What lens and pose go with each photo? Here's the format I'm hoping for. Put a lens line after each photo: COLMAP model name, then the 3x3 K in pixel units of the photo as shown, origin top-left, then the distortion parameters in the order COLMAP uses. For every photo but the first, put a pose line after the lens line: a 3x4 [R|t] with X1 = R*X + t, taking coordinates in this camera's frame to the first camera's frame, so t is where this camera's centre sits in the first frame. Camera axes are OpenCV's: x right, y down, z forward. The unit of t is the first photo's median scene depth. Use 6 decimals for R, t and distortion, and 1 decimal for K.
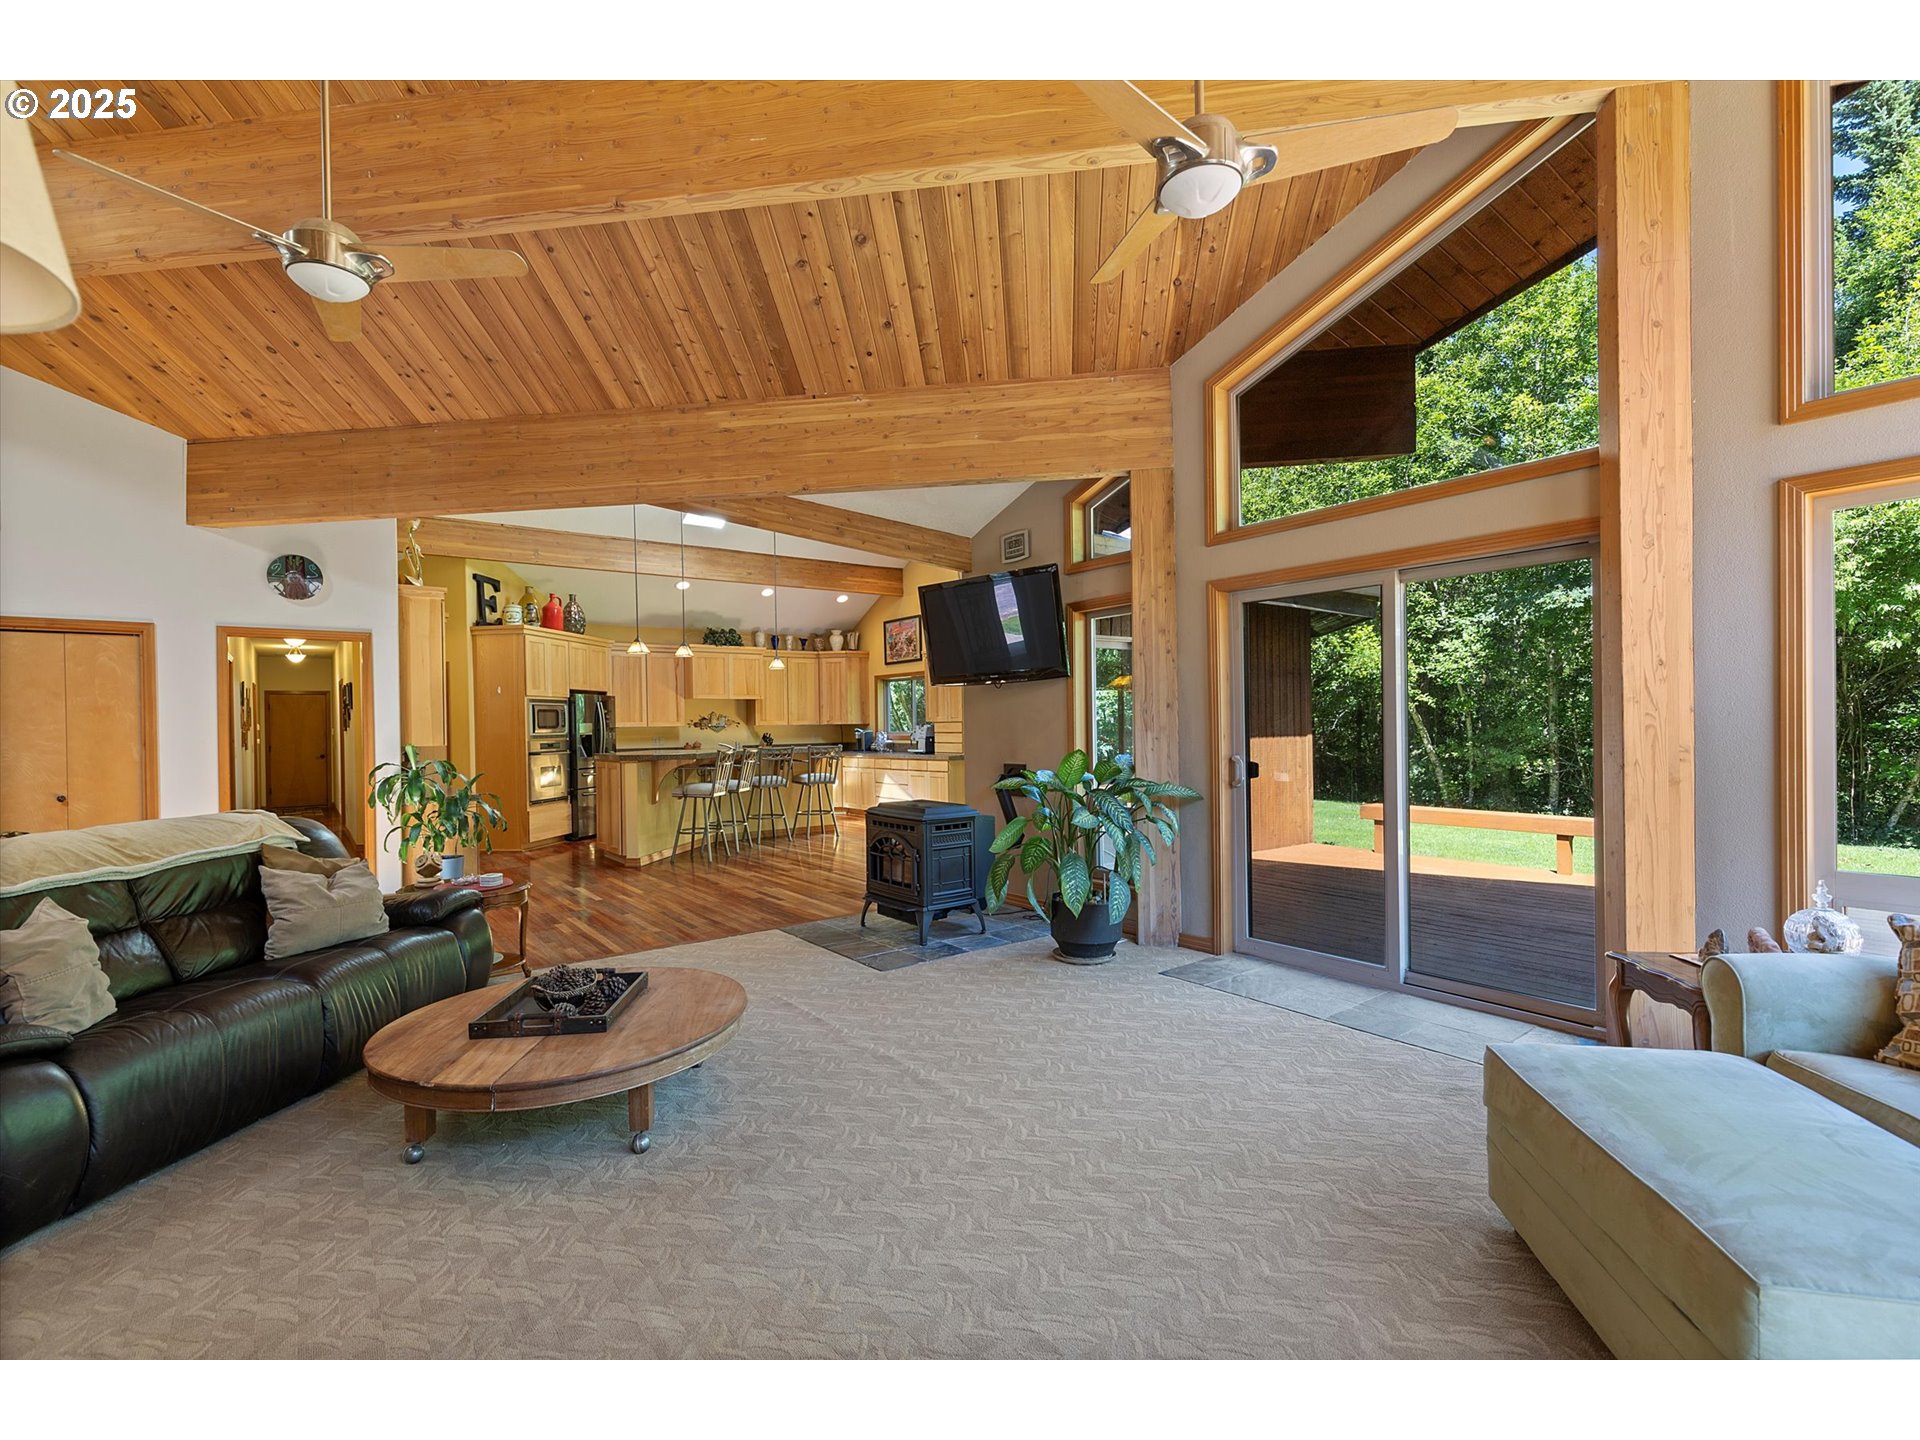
lens RADIAL K [[871.2, 0, 940.1], [0, 871.2, 721.8], [0, 0, 1]] dist [0.008169, -0.002127]
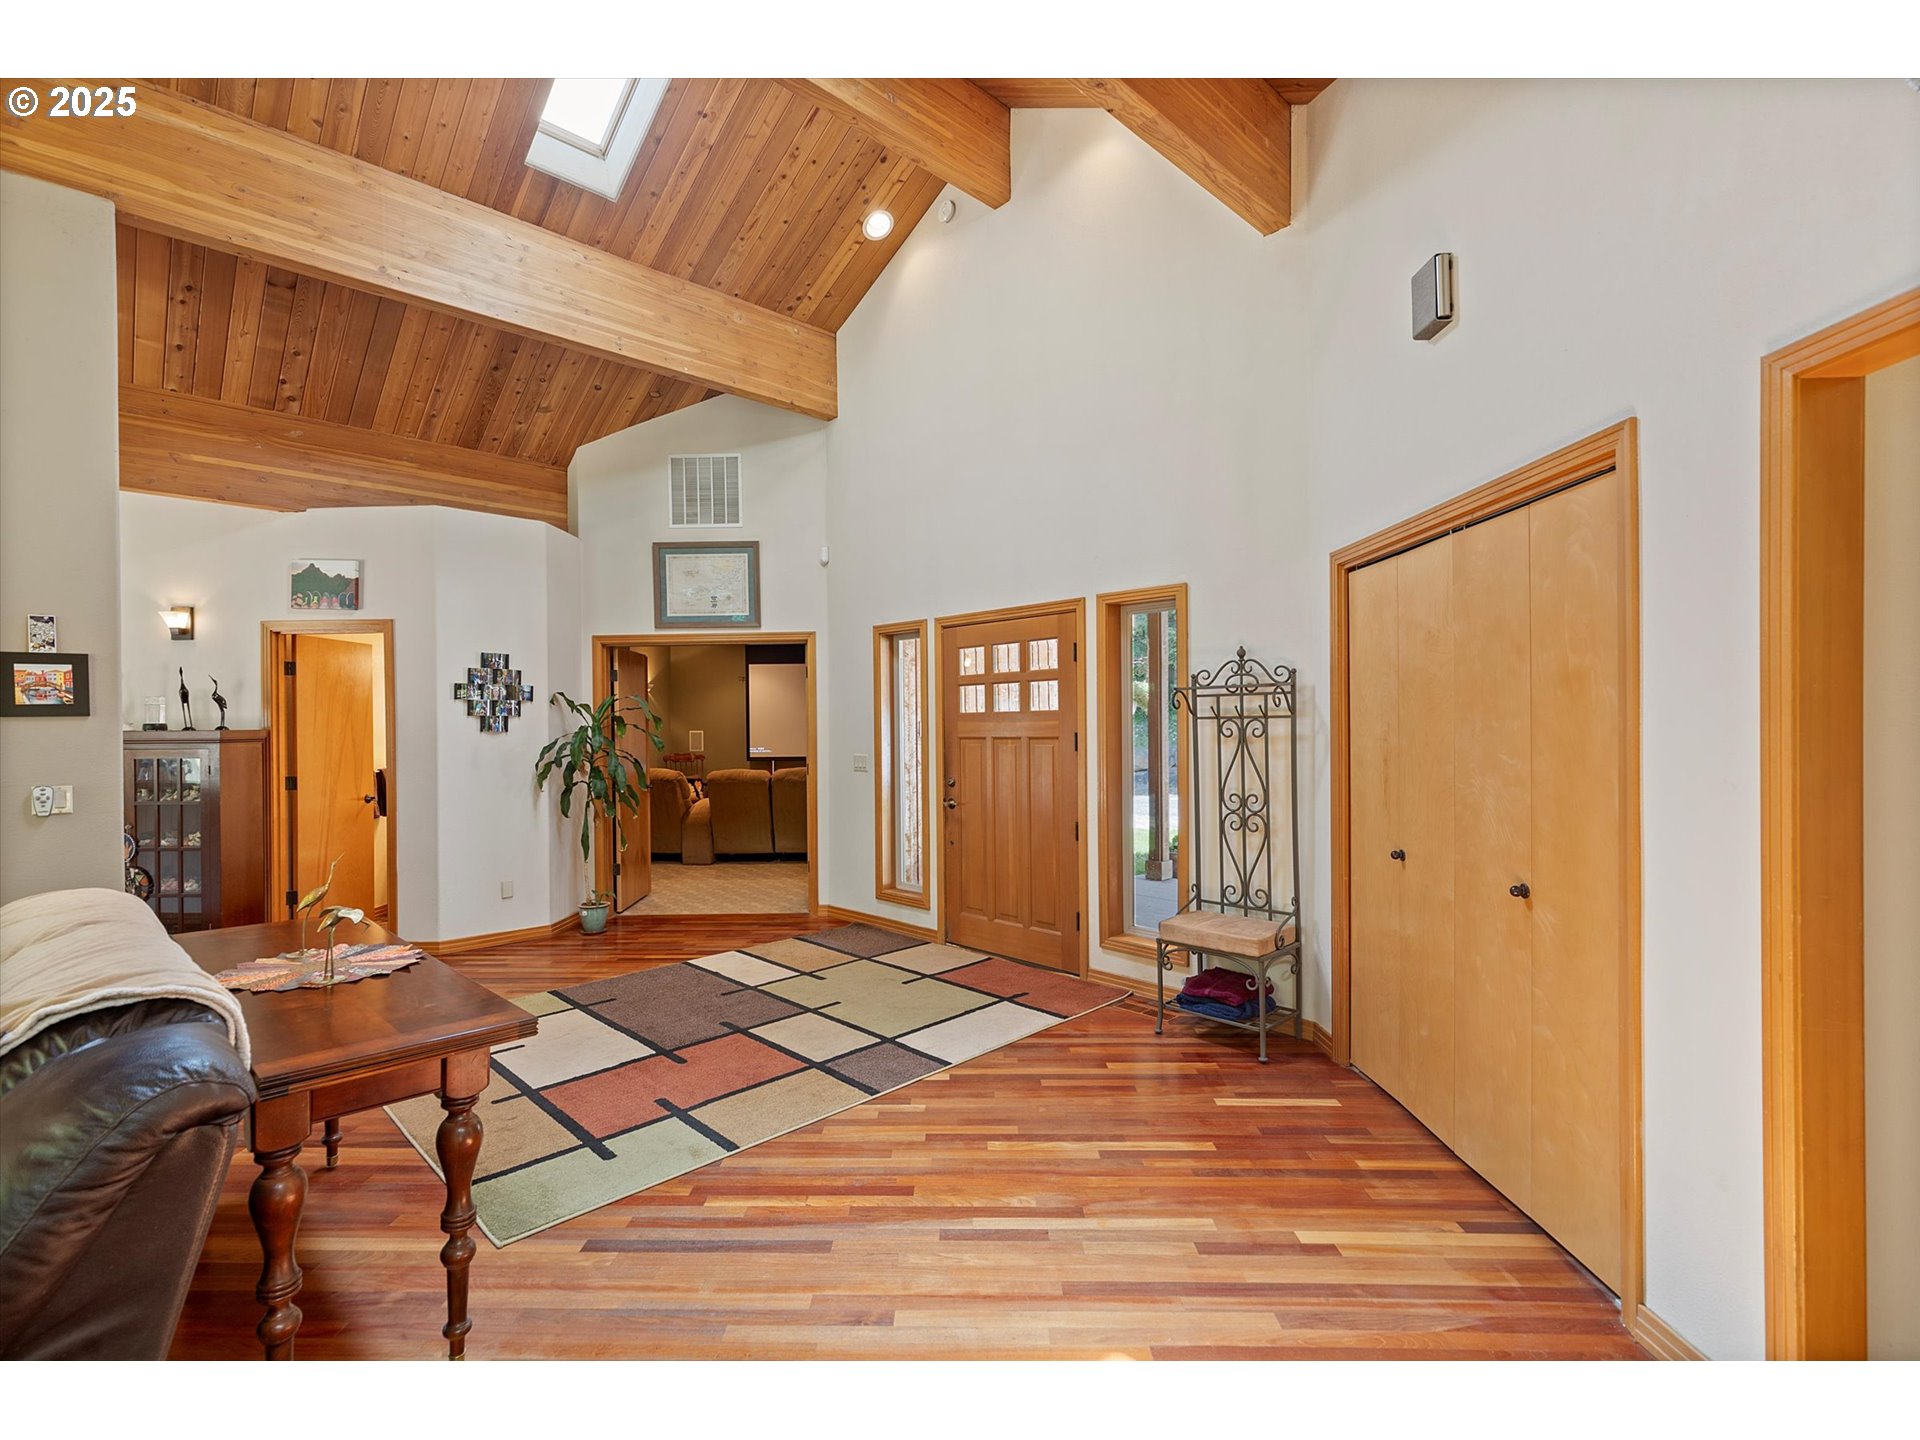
lens RADIAL K [[871.2, 0, 950.7], [0, 871.2, 724.7], [0, 0, 1]] dist [0.008169, -0.002127]
pose [[-0.606450, 0.023696, -0.794769, -0.276173], [0.024536, 0.999638, 0.011082, -0.003422], [0.794743, -0.012780, -0.606812, 0.587715]]
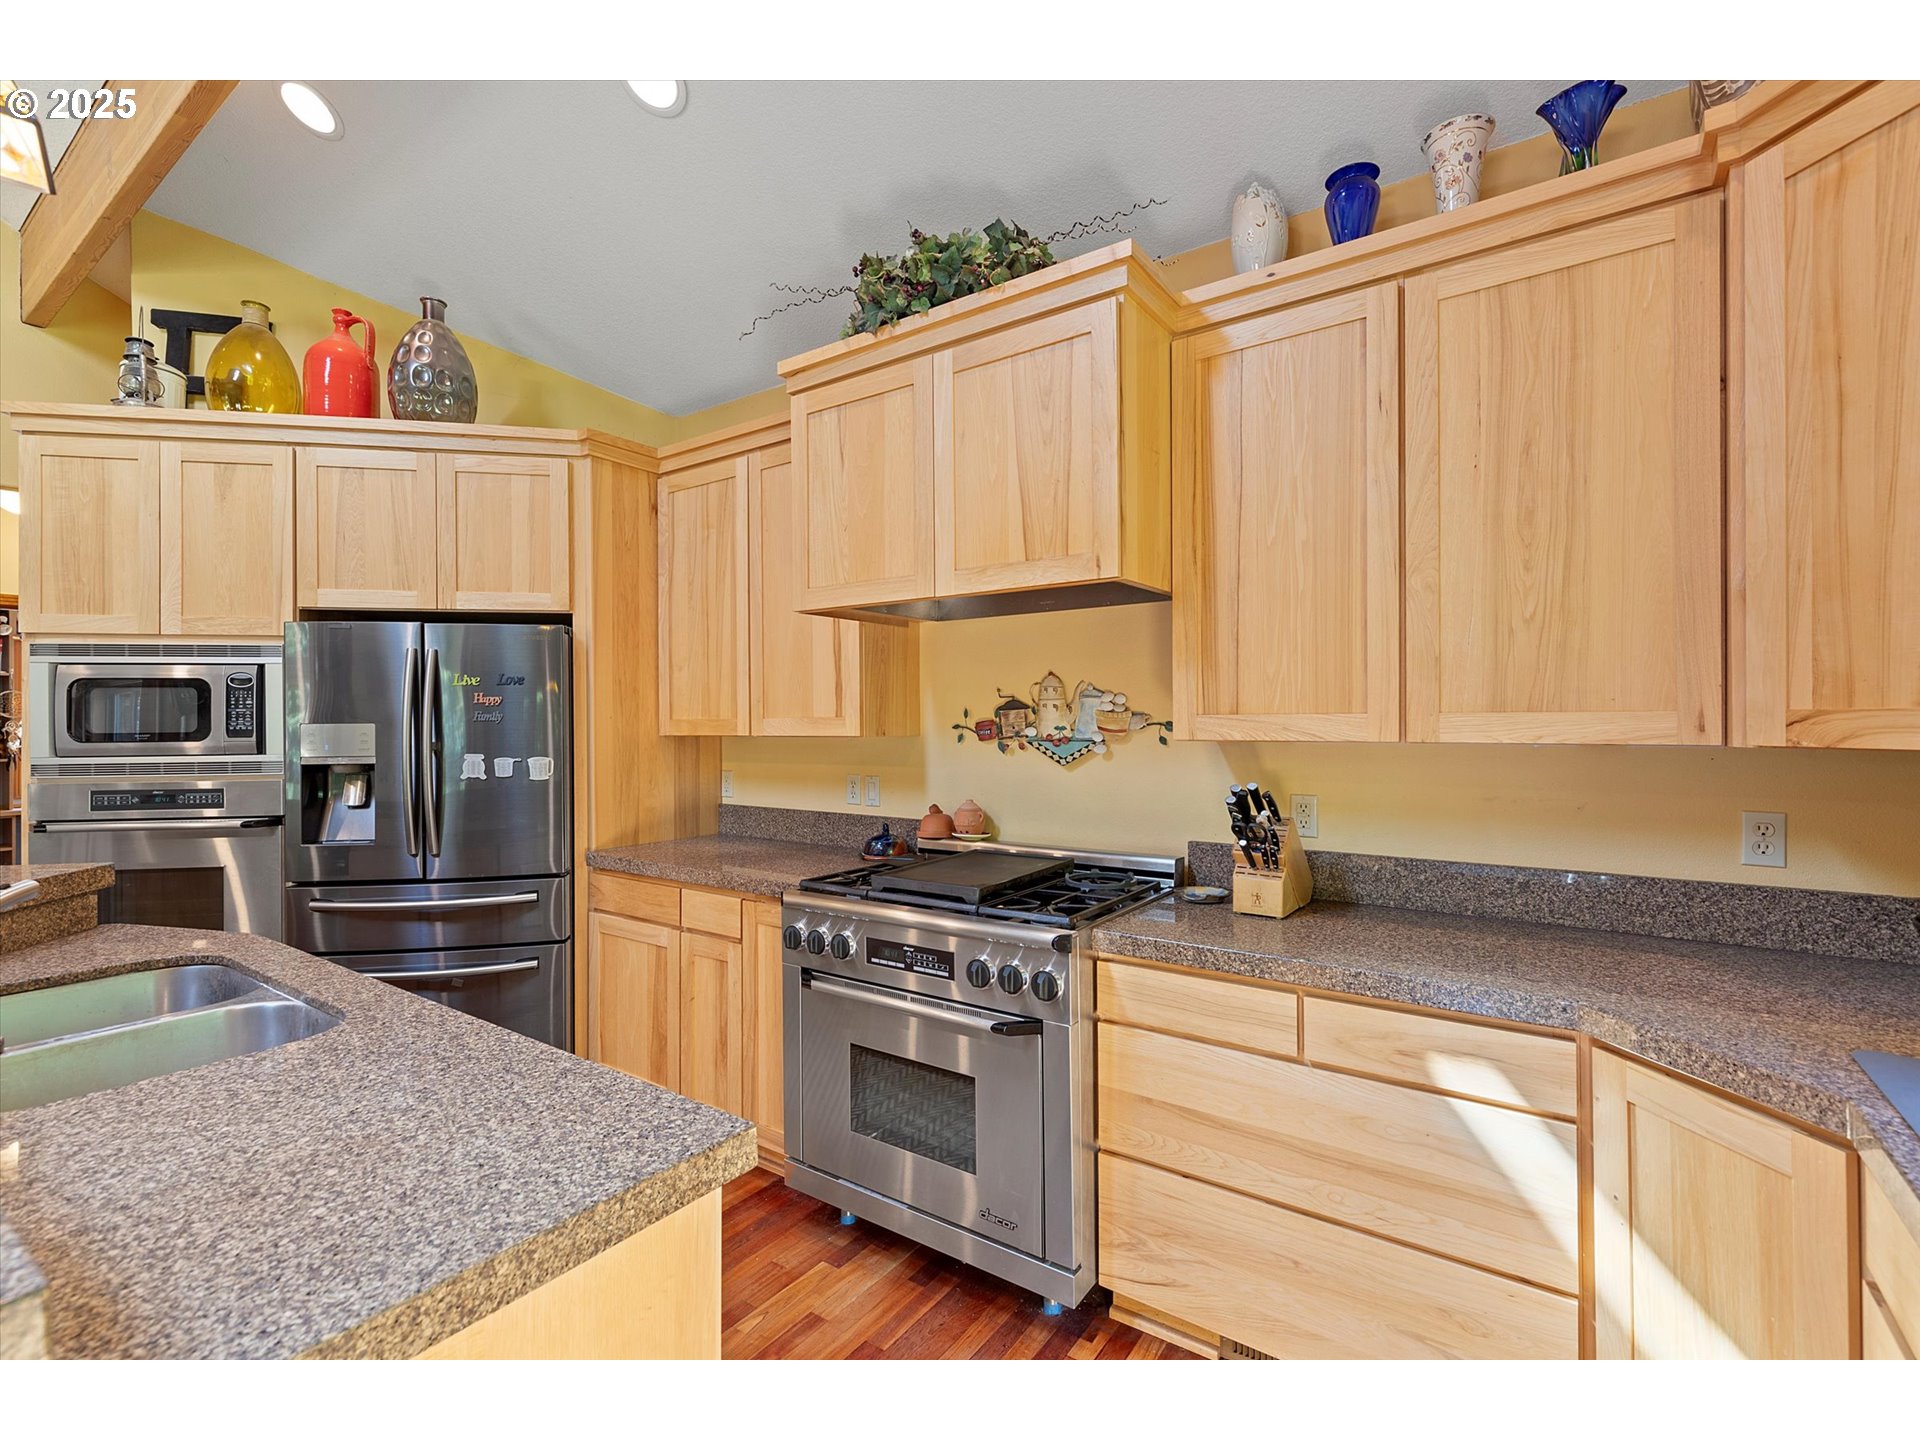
lens RADIAL K [[871.2, 0, 945.7], [0, 871.2, 725.5], [0, 0, 1]] dist [0.008169, -0.002127]
pose [[0.308291, 0.018207, -0.951118, -0.076520], [0.003896, 0.999784, 0.020402, -0.002711], [0.951284, -0.009995, 0.308154, 1.148449]]
